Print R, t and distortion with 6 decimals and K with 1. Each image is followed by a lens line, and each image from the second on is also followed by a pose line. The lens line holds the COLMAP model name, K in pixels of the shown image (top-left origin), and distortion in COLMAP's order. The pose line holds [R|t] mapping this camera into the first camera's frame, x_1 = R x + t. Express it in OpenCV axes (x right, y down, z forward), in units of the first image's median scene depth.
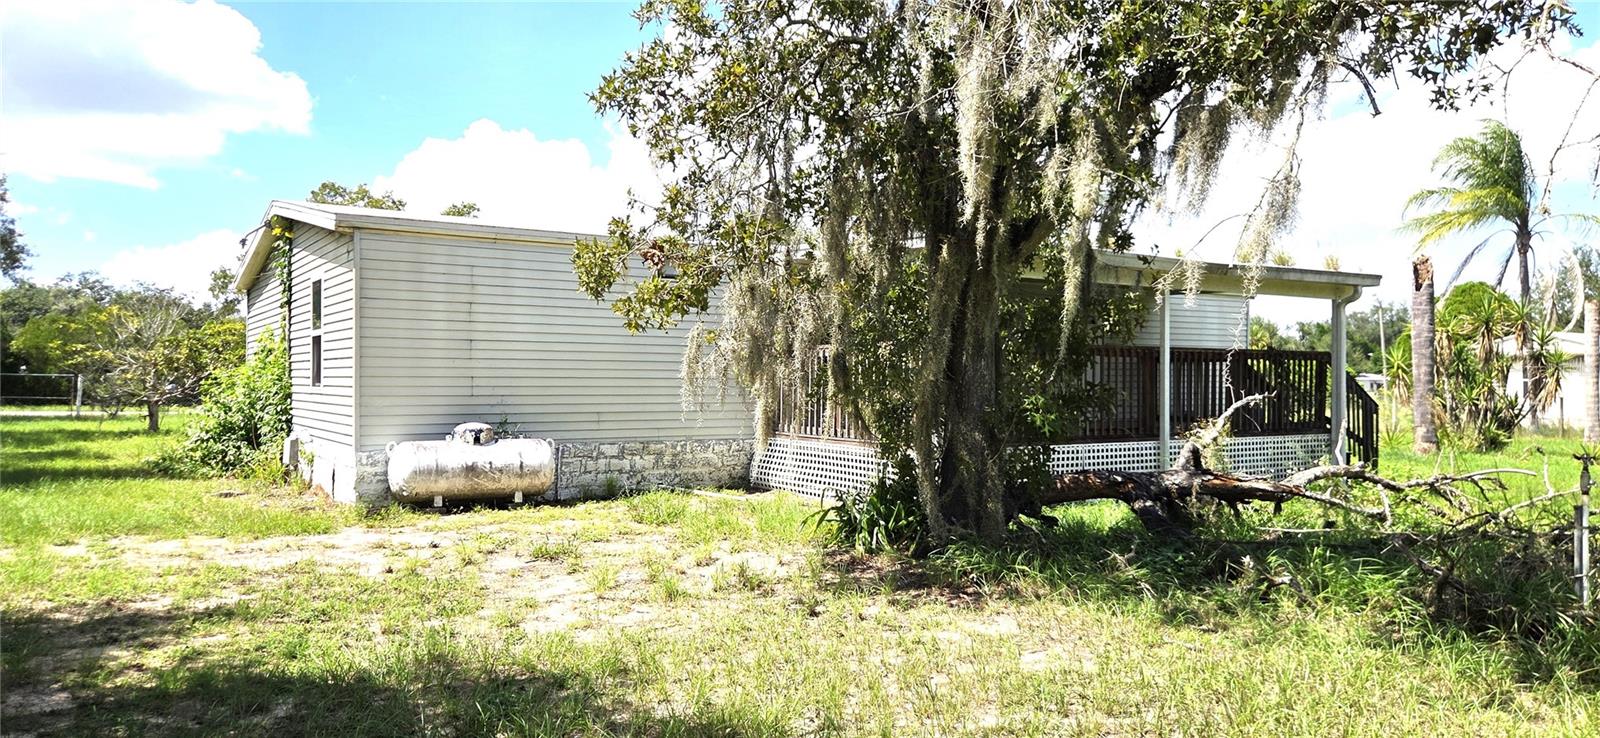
lens RADIAL K [[1070.3, 0, 813.2], [0, 1070.3, 378.3], [0, 0, 1]] dist [0.069404, -0.007068]
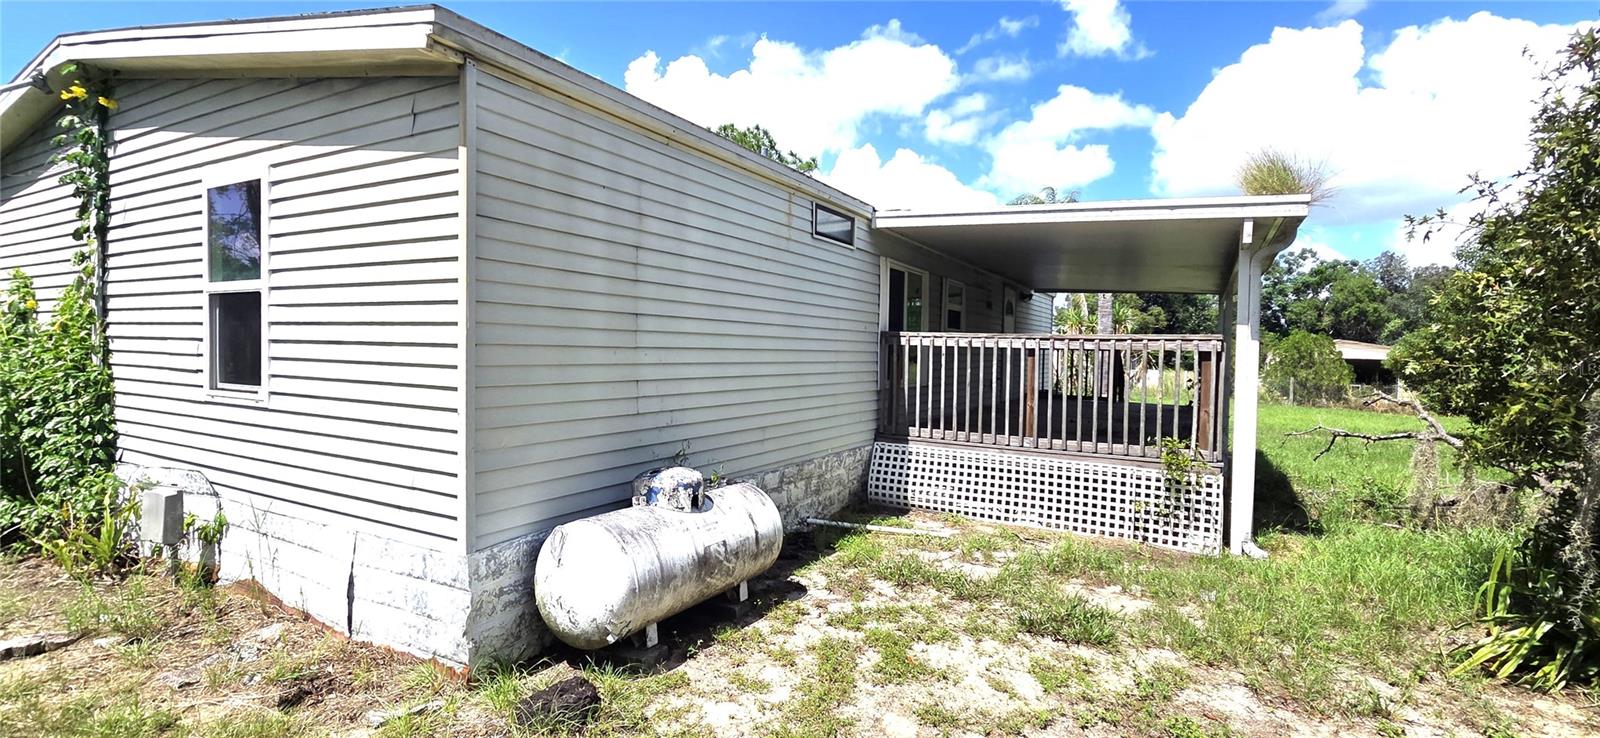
lens RADIAL K [[710.1, 0, 793.4], [0, 710.1, 369.9], [0, 0, 1]] dist [0.005970, -0.001297]
pose [[0.890777, 0.001878, 0.454437, -0.411261], [-0.018834, 0.999285, 0.032790, -0.020485], [-0.454050, -0.037767, 0.890175, 0.635724]]
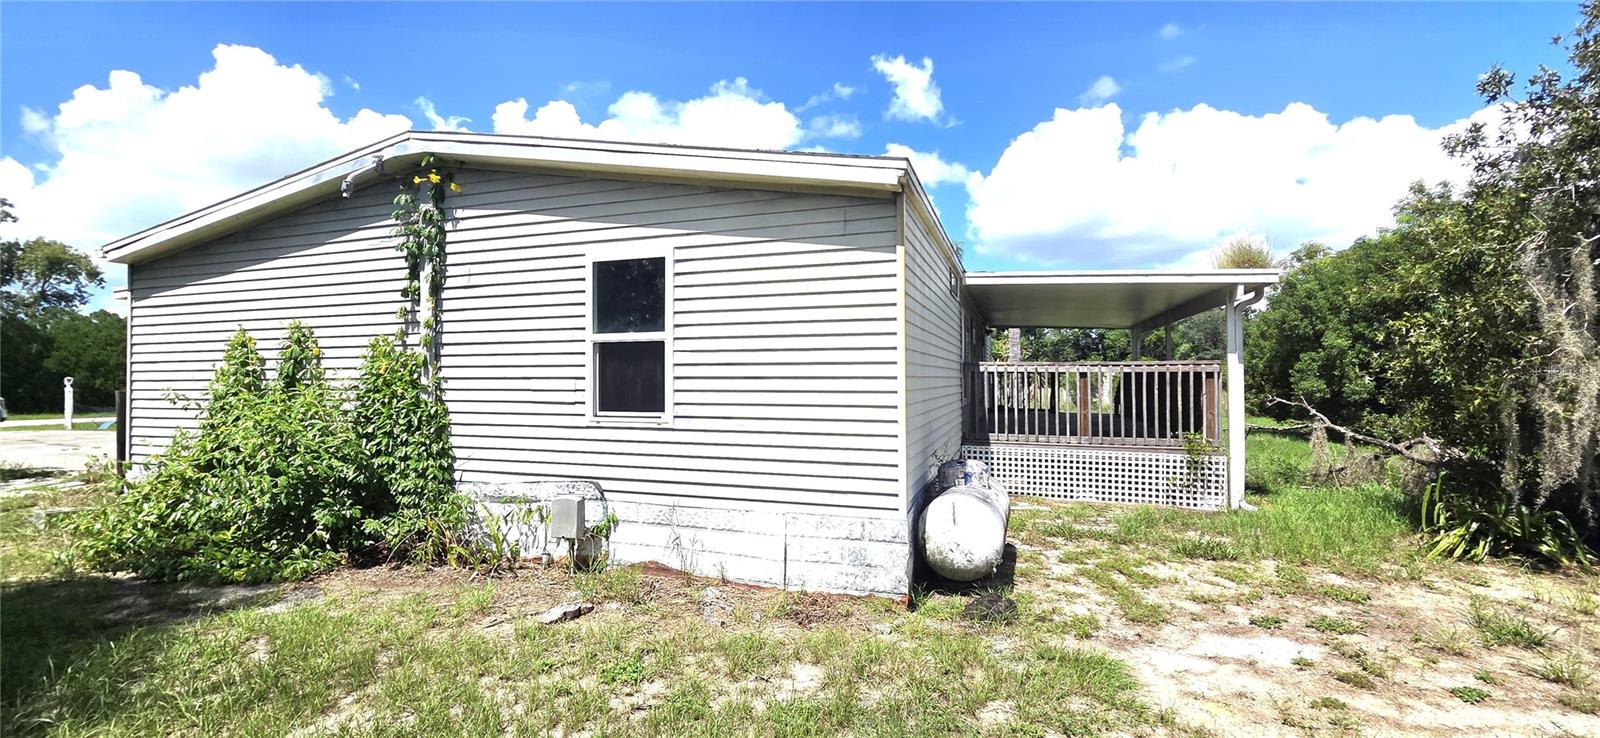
lens RADIAL K [[657.2, 0, 784.9], [0, 657.2, 364.9], [0, 0, 1]] dist [0.004655, -0.000171]
pose [[0.791305, 0.008217, 0.611366, -0.689002], [0.002525, 0.999857, -0.016706, -0.019383], [-0.611416, 0.014763, 0.791172, 0.679384]]
